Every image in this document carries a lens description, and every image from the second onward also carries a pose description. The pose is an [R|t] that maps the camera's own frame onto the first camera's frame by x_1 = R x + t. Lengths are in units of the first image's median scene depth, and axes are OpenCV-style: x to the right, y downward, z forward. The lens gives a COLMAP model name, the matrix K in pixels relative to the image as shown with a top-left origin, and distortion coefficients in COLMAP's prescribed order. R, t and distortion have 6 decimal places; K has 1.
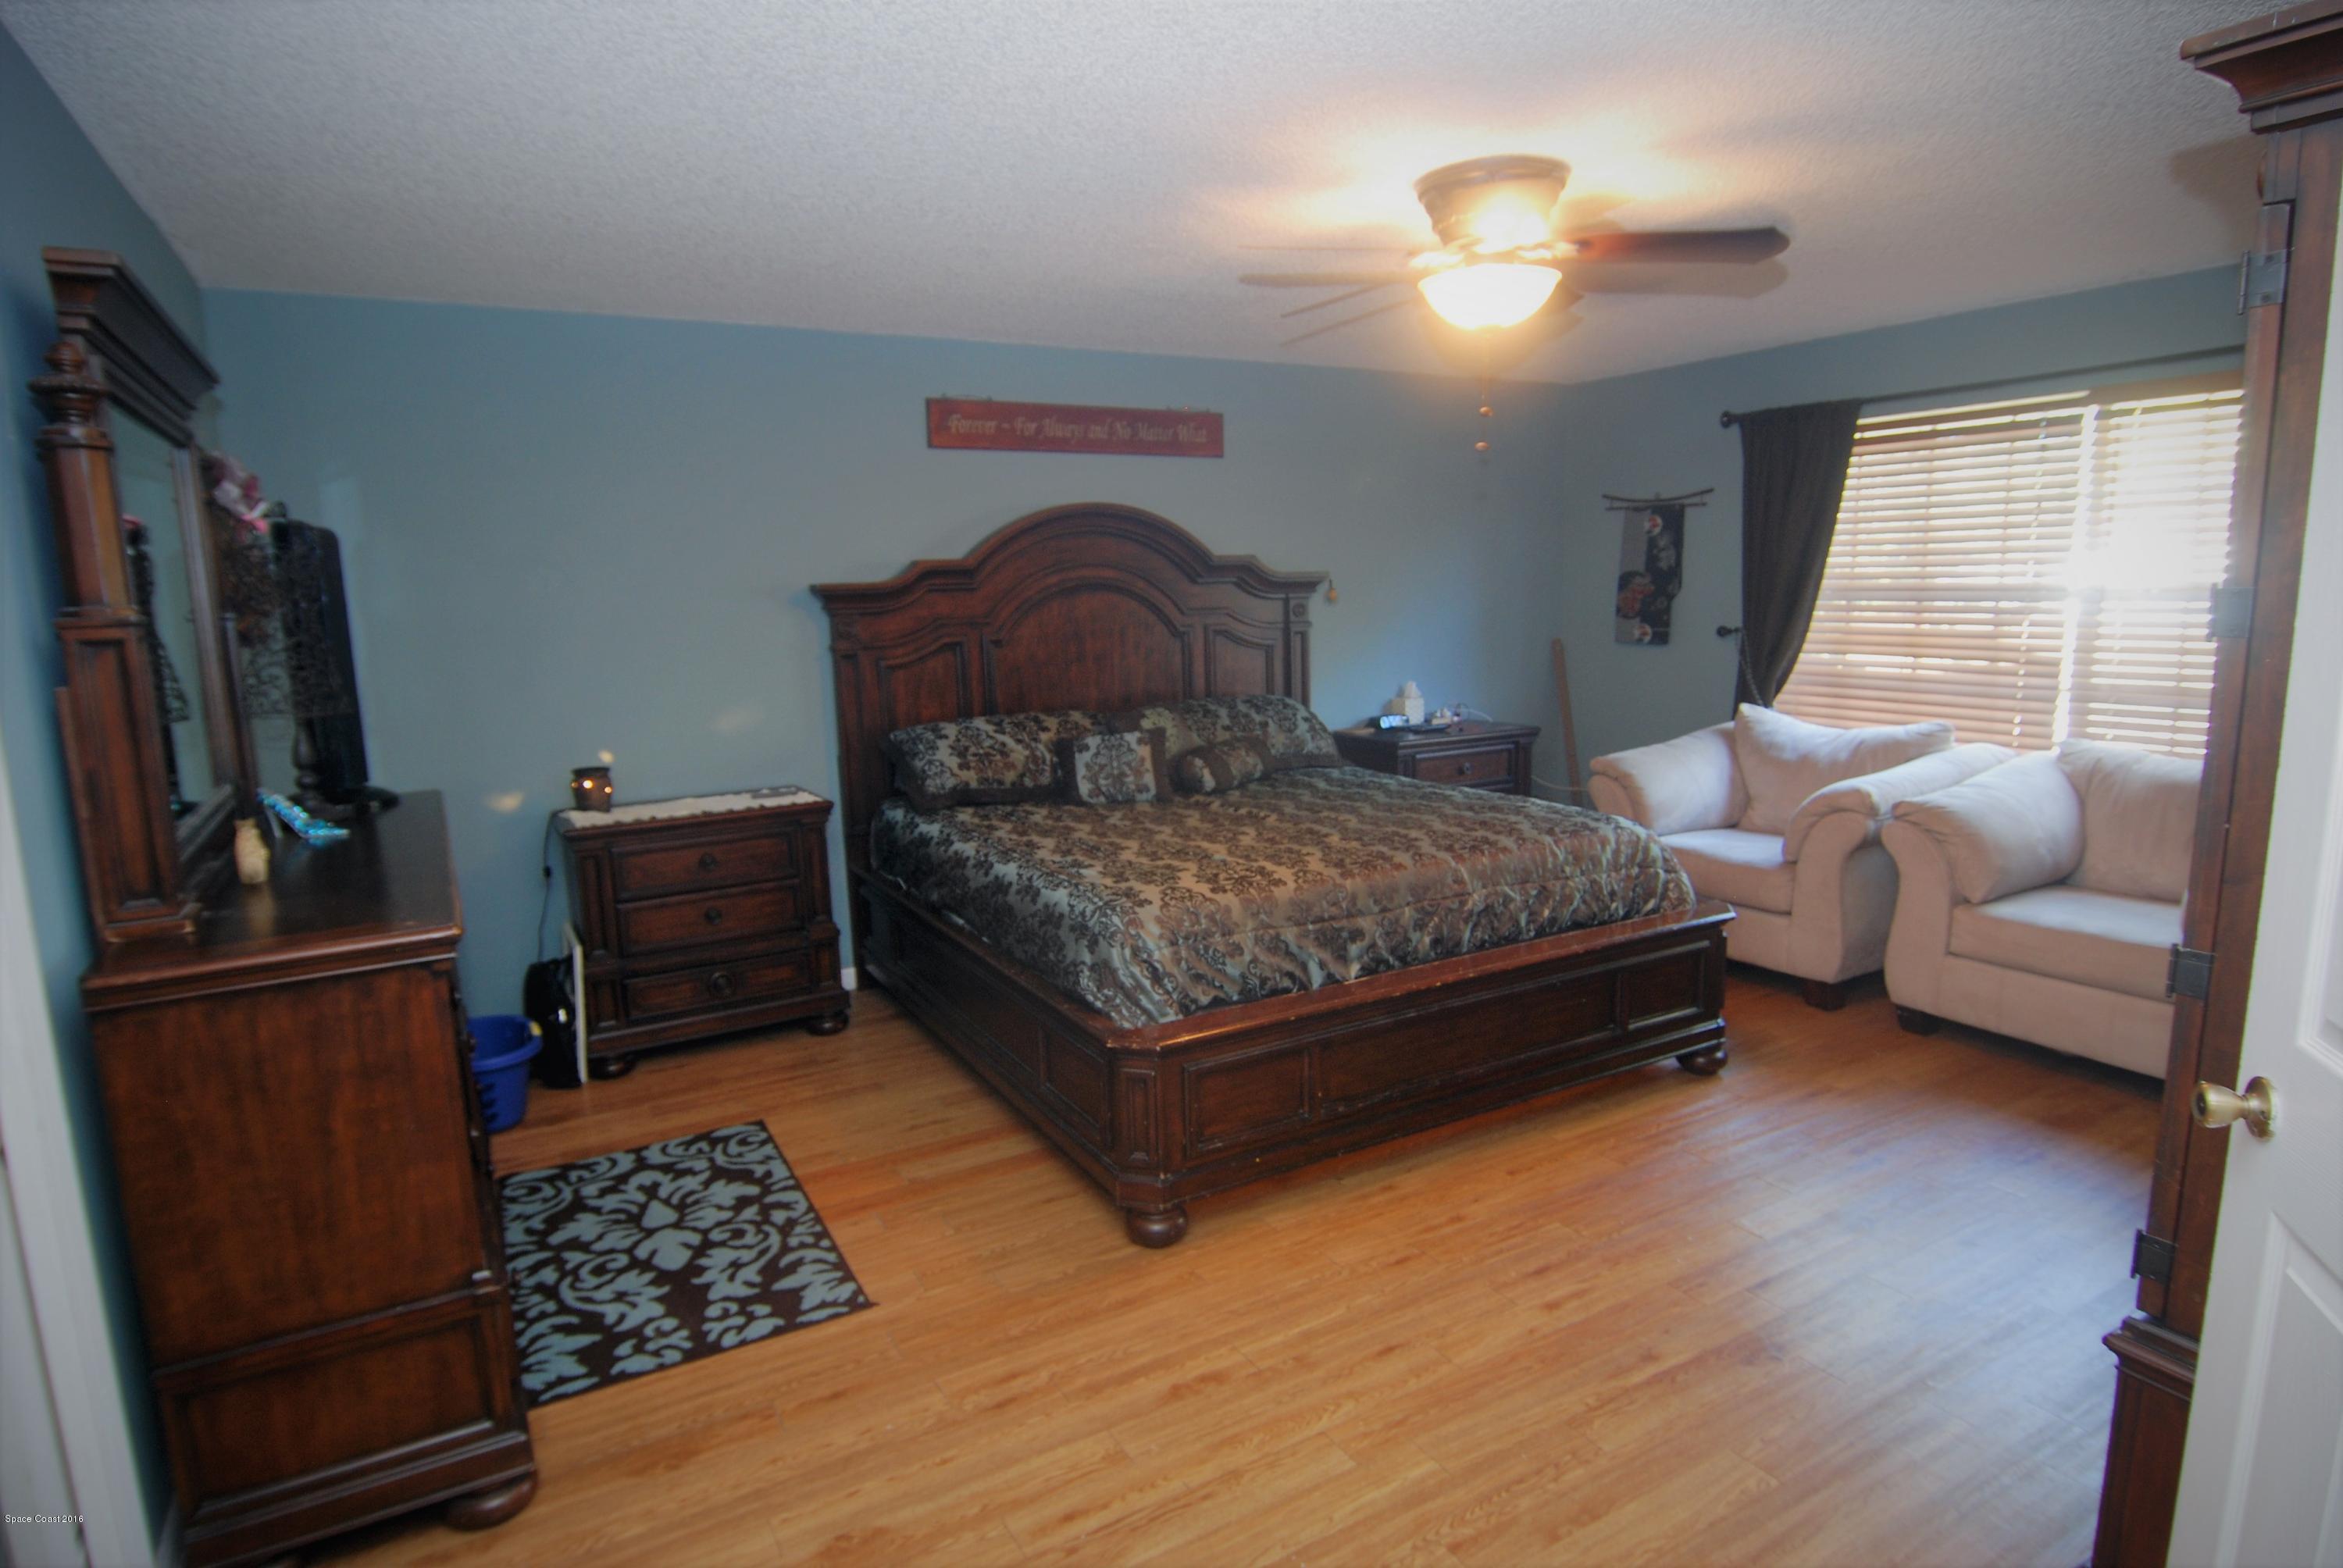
lens RADIAL K [[1280.4, 0, 1169.3], [0, 1280.4, 797.3], [0, 0, 1]] dist [-0.012370, -0.002991]
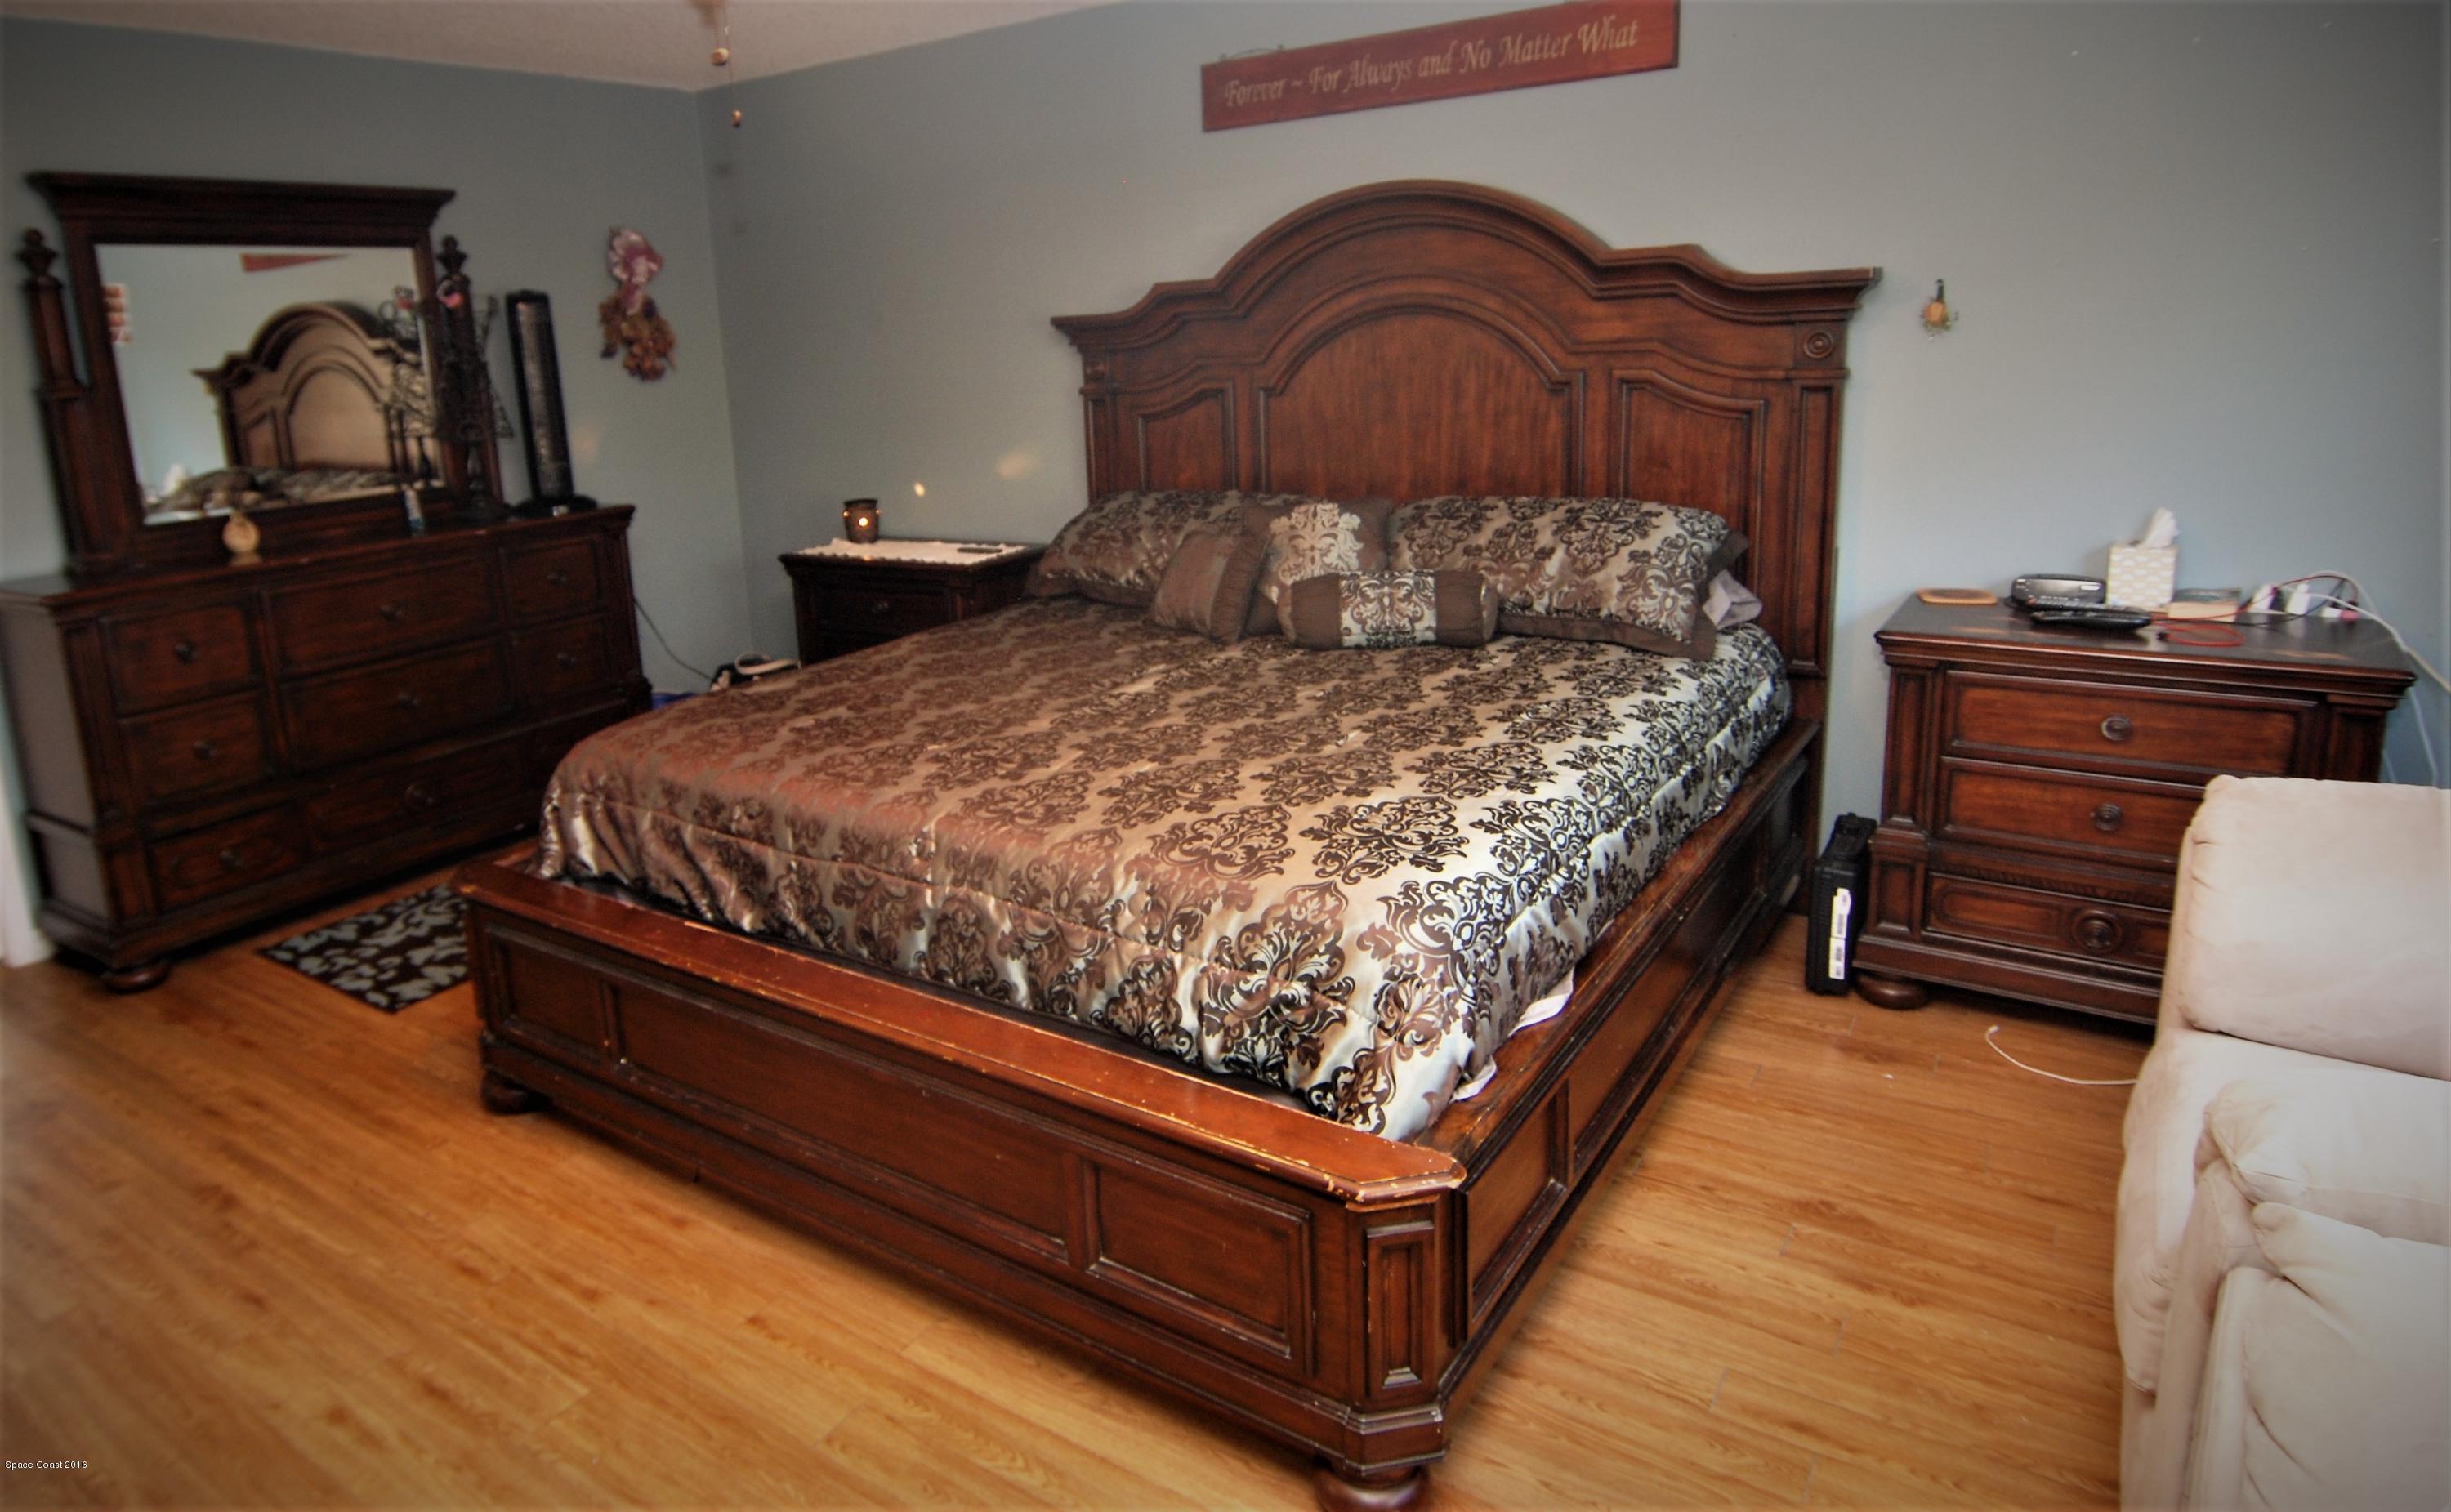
lens RADIAL K [[1488.7, 0, 1085.8], [0, 1488.7, 612.4], [0, 0, 1]] dist [-0.010909, -0.001946]
pose [[0.394921, 0.180626, -0.900784, 0.642068], [-0.108544, 0.982789, 0.149482, -0.116986], [0.912280, 0.038741, 0.407730, 0.589911]]
